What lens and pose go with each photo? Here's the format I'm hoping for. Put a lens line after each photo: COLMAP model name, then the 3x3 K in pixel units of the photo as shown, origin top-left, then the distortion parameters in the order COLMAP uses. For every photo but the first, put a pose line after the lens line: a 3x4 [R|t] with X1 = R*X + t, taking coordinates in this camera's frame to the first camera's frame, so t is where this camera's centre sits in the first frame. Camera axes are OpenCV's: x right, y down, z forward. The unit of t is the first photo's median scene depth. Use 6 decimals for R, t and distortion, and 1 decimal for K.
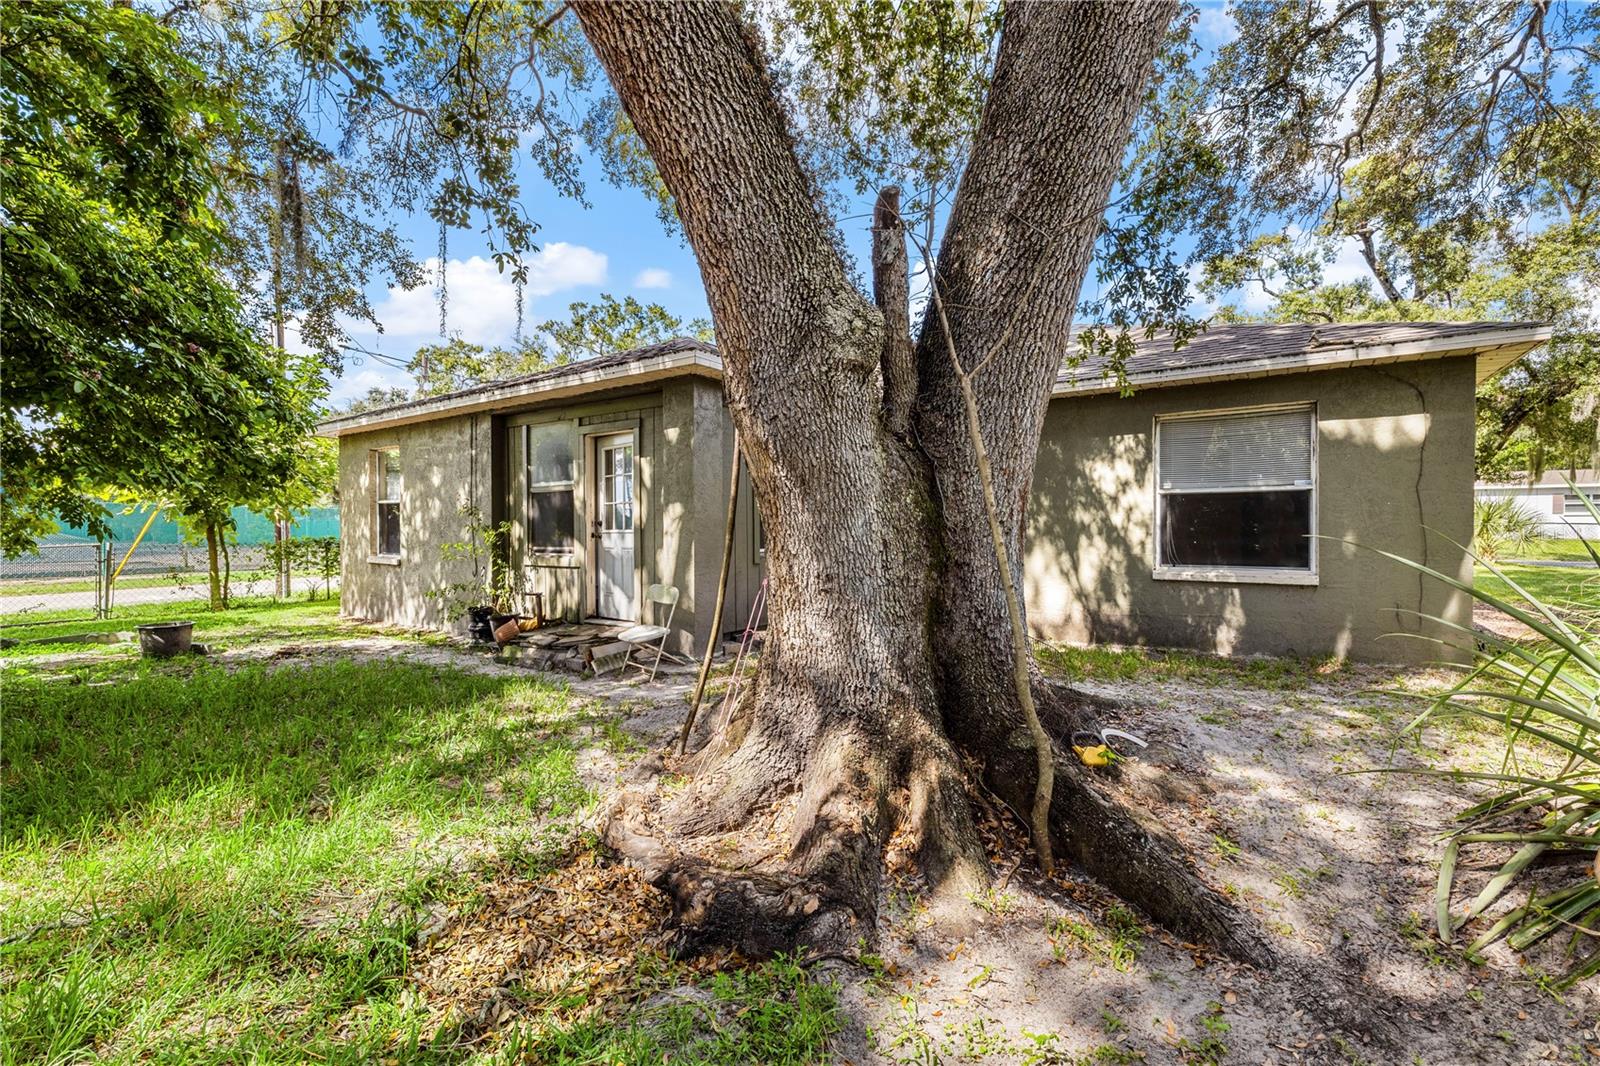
lens RADIAL K [[680.0, 0, 802.3], [0, 680.0, 528.5], [0, 0, 1]] dist [0.002092, 0.000543]
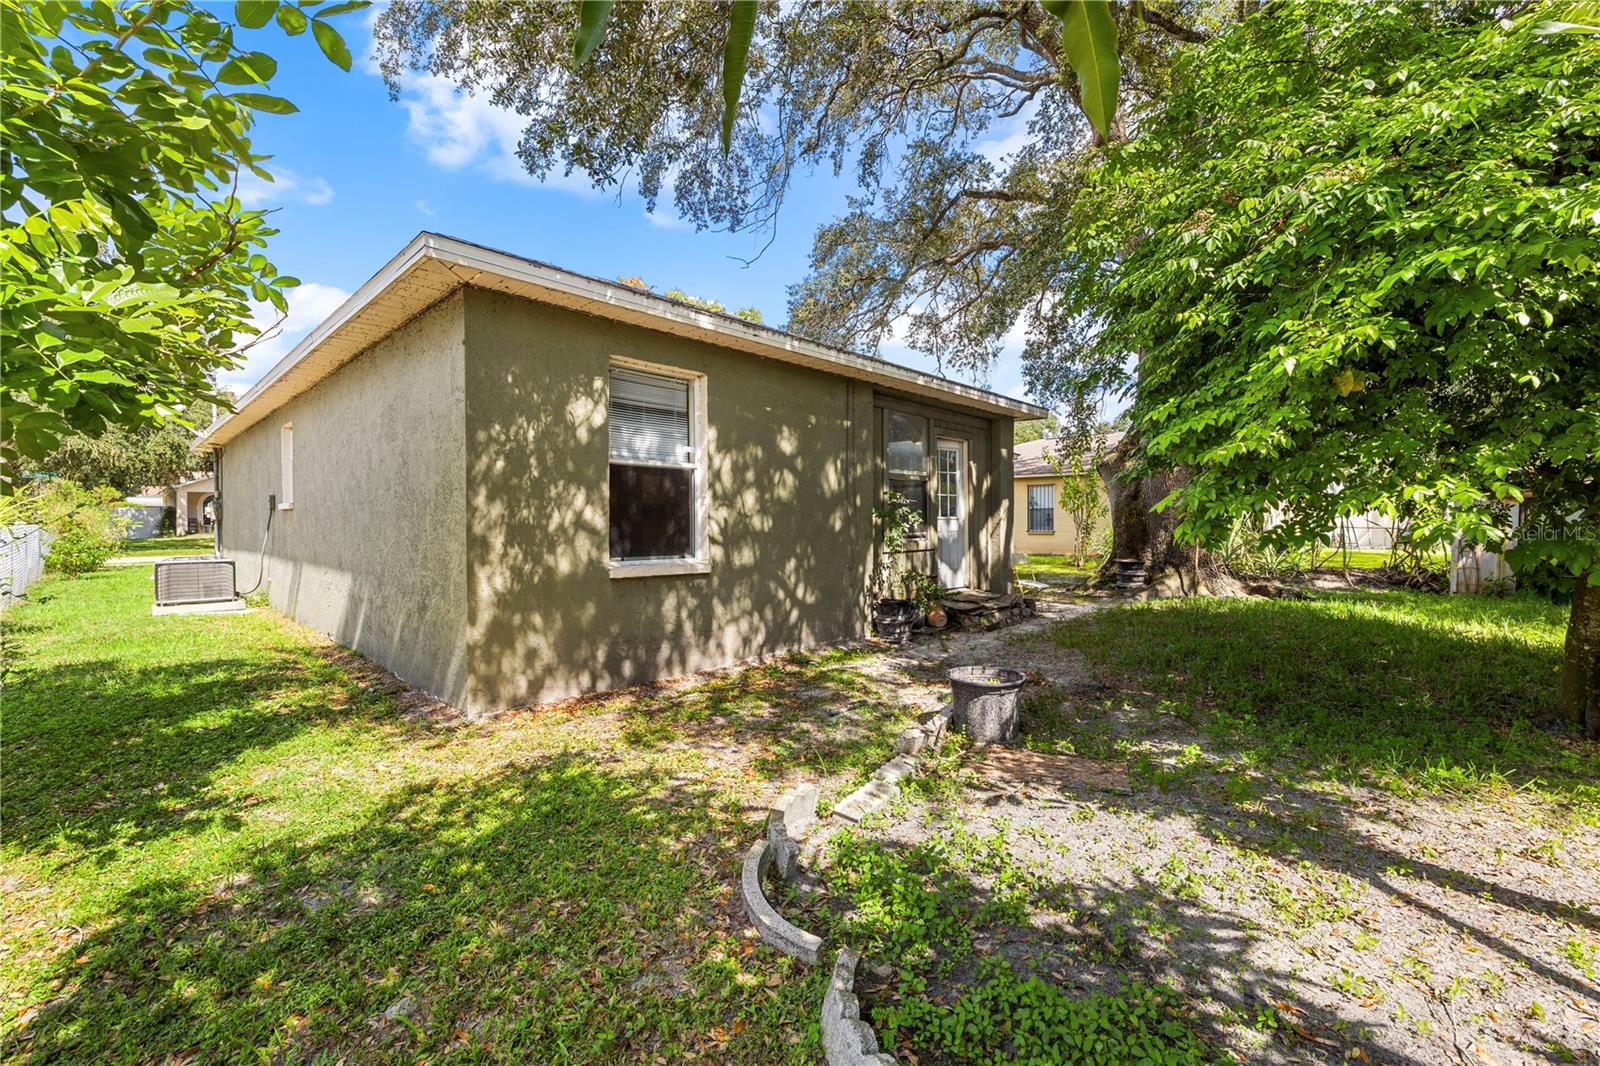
lens RADIAL K [[680.0, 0, 800.2], [0, 680.0, 530.3], [0, 0, 1]] dist [0.002092, 0.000543]
pose [[0.147641, -0.005824, 0.989024, -1.253377], [0.008321, 0.999955, 0.004646, 0.014904], [-0.989006, 0.007543, 0.147683, 0.882333]]
